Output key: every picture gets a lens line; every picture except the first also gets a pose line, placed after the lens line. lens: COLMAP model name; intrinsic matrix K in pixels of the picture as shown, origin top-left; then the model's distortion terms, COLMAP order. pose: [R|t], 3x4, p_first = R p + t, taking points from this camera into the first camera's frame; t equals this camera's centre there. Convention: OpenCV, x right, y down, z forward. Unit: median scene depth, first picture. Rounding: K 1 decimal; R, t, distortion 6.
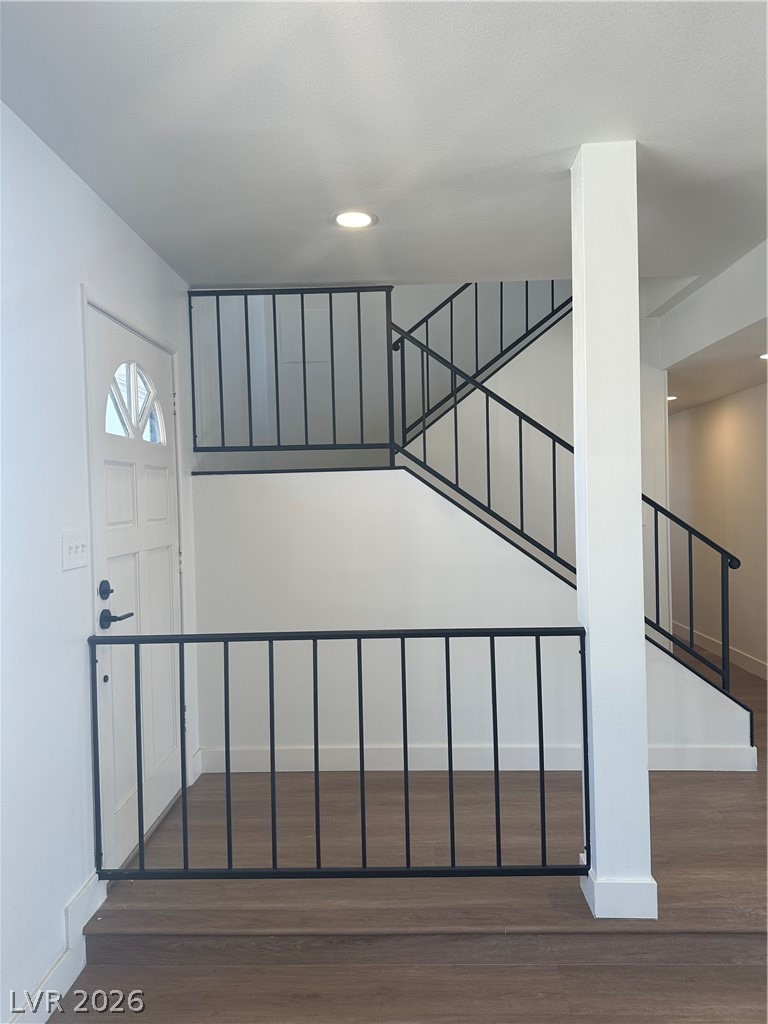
lens RADIAL K [[723.2, 0, 385.4], [0, 723.2, 512.1], [0, 0, 1]] dist [0.076600, -0.073720]
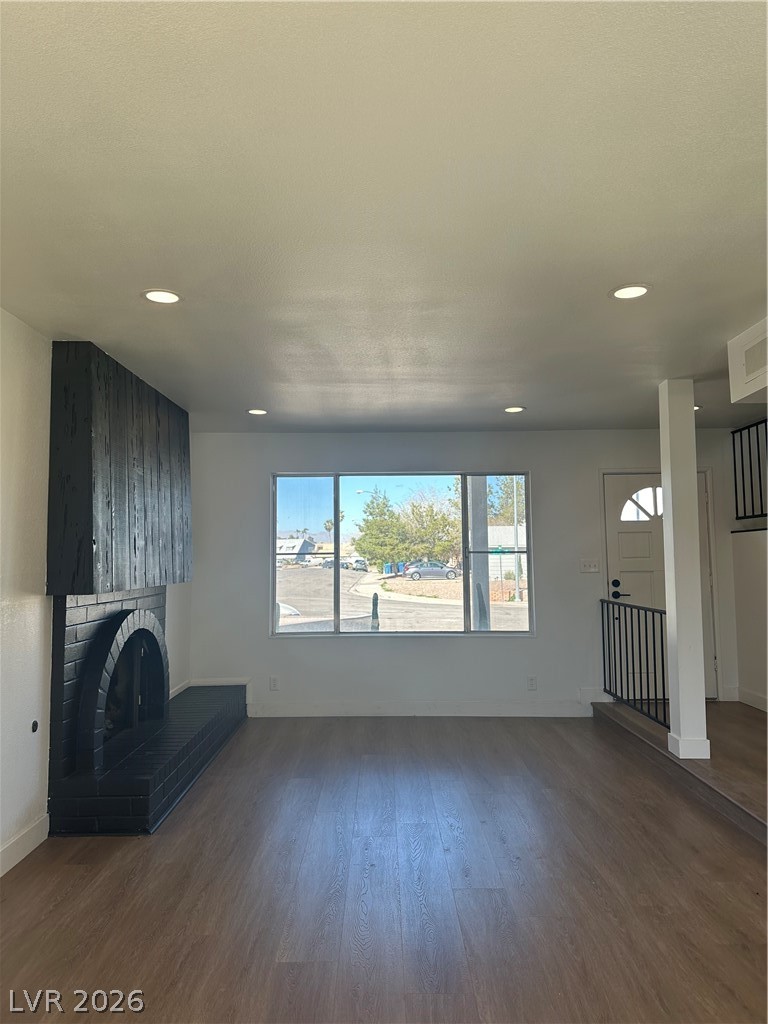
lens RADIAL K [[723.2, 0, 384.3], [0, 723.2, 514.1], [0, 0, 1]] dist [0.076600, -0.073720]
pose [[0.051899, -0.044570, -0.997657, 2.095062], [-0.008517, 0.998947, -0.045071, -0.012335], [0.998616, 0.010836, 0.051465, 0.068857]]
